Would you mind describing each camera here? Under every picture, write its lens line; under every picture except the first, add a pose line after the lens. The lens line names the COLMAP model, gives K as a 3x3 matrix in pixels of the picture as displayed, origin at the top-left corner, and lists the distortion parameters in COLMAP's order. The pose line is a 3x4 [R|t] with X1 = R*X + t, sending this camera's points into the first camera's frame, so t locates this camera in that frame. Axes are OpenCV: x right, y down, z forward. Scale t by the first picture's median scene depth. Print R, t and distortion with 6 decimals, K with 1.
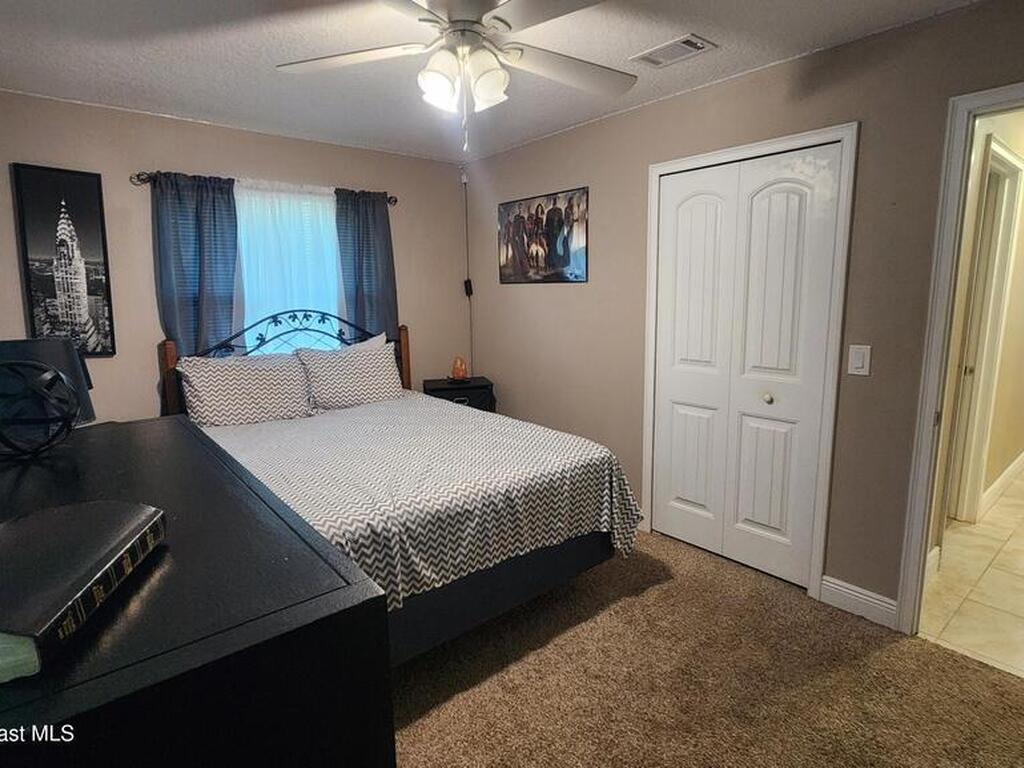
lens RADIAL K [[557.0, 0, 512.0], [0, 557.0, 384.0], [0, 0, 1]] dist [0.001346, 0.001040]
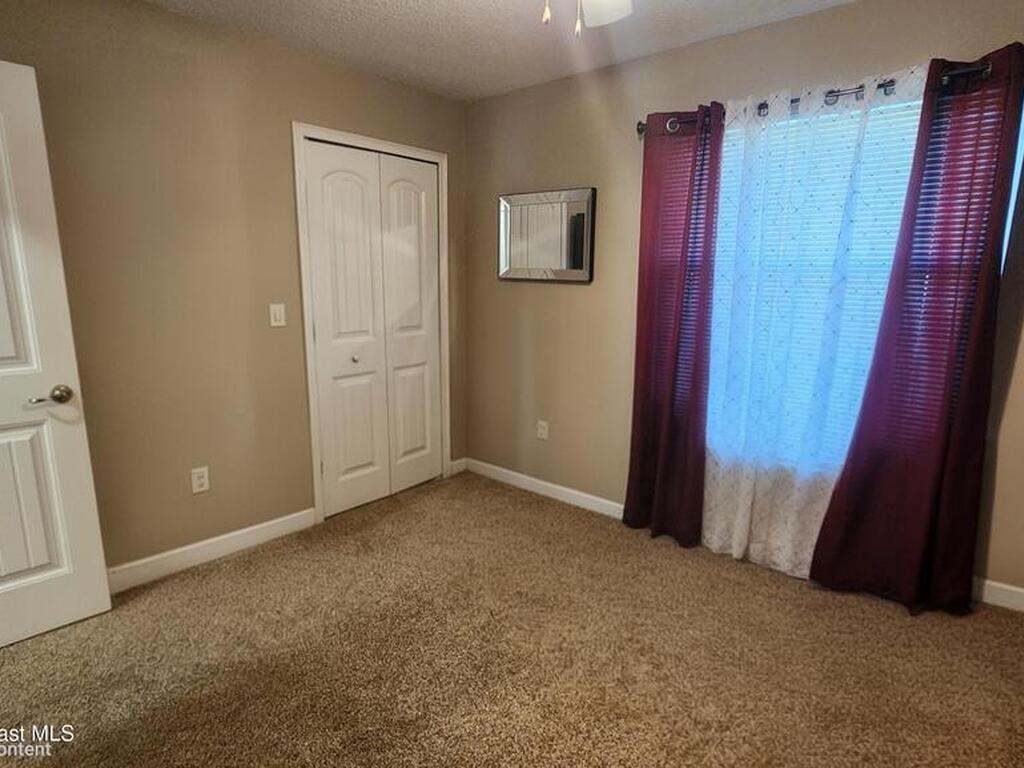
lens RADIAL K [[557.0, 0, 512.0], [0, 557.0, 384.0], [0, 0, 1]] dist [0.001346, 0.001040]
pose [[-0.156242, -0.185229, 0.970195, -0.710736], [0.156614, 0.965186, 0.209494, -0.114008], [-0.975223, 0.184678, -0.121793, 0.804400]]
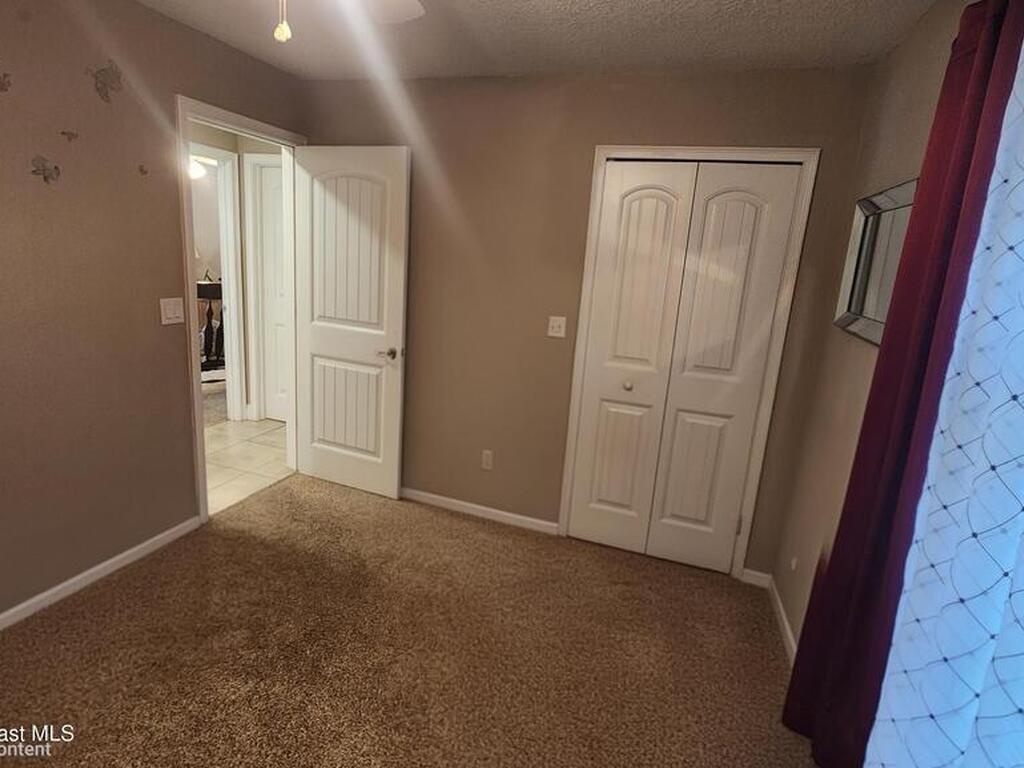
lens RADIAL K [[557.0, 0, 512.0], [0, 557.0, 384.0], [0, 0, 1]] dist [0.001346, 0.001040]
pose [[0.852938, -0.032885, 0.520976, -0.346640], [-0.001843, 0.997818, 0.066001, -0.057559], [-0.522010, -0.057255, 0.851016, 0.254849]]
